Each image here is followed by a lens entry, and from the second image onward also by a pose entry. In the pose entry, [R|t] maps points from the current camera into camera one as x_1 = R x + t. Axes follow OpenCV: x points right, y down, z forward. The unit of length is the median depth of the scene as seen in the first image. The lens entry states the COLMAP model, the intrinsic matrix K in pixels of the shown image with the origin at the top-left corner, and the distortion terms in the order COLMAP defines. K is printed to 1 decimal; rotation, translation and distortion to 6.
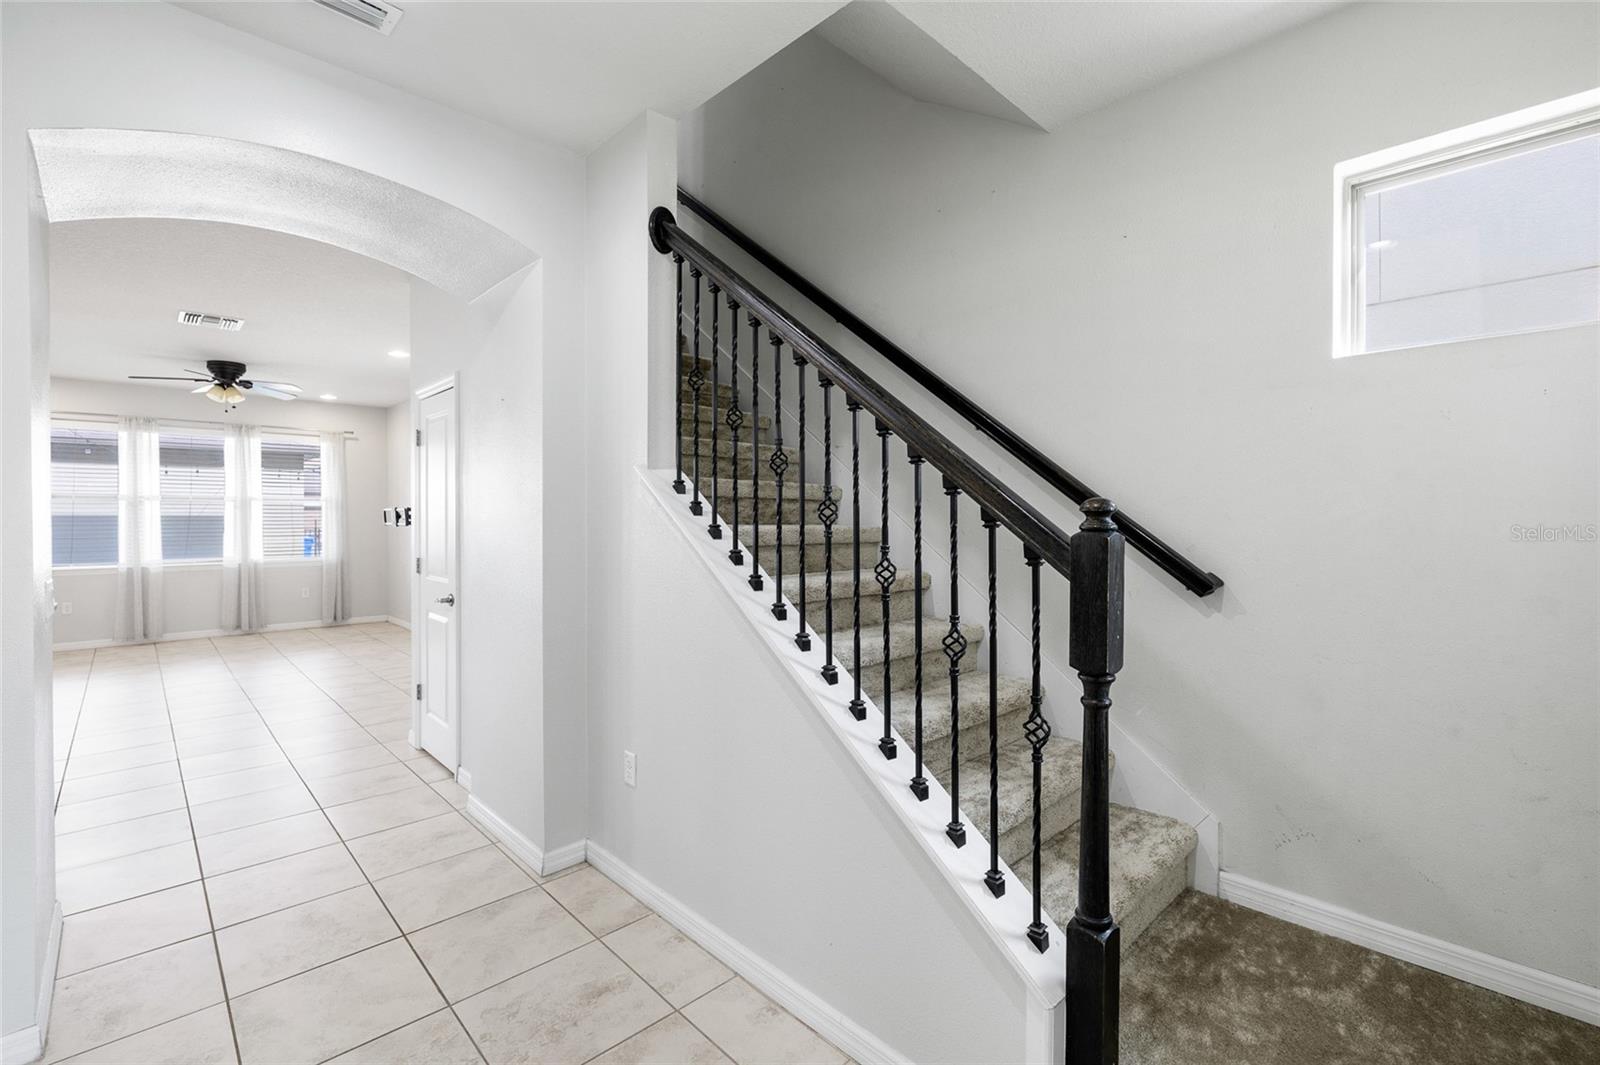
lens RADIAL K [[710.7, 0, 799.4], [0, 710.7, 521.9], [0, 0, 1]] dist [-0.009673, 0.001648]
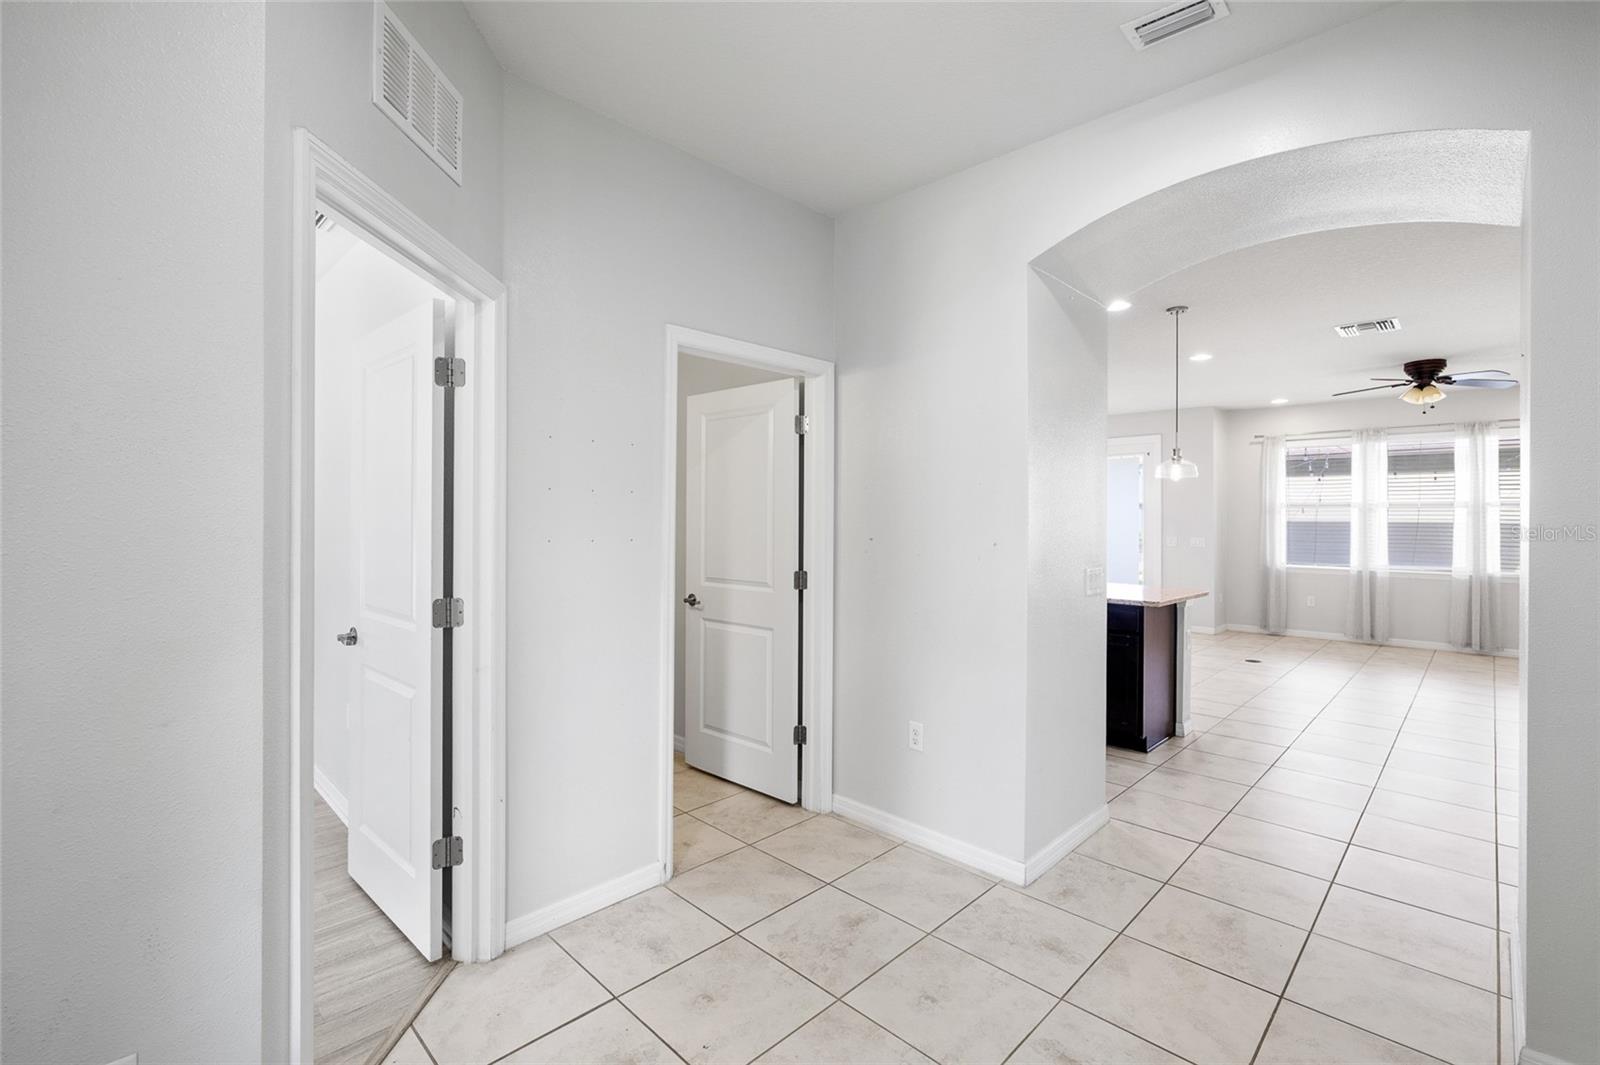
lens RADIAL K [[710.7, 0, 797.2], [0, 710.7, 518.5], [0, 0, 1]] dist [-0.009673, 0.001648]
pose [[0.034044, 0.000449, -0.999420, 0.093006], [-0.014852, 0.999890, -0.000056, -0.001535], [0.999310, 0.014845, 0.034047, 0.109237]]
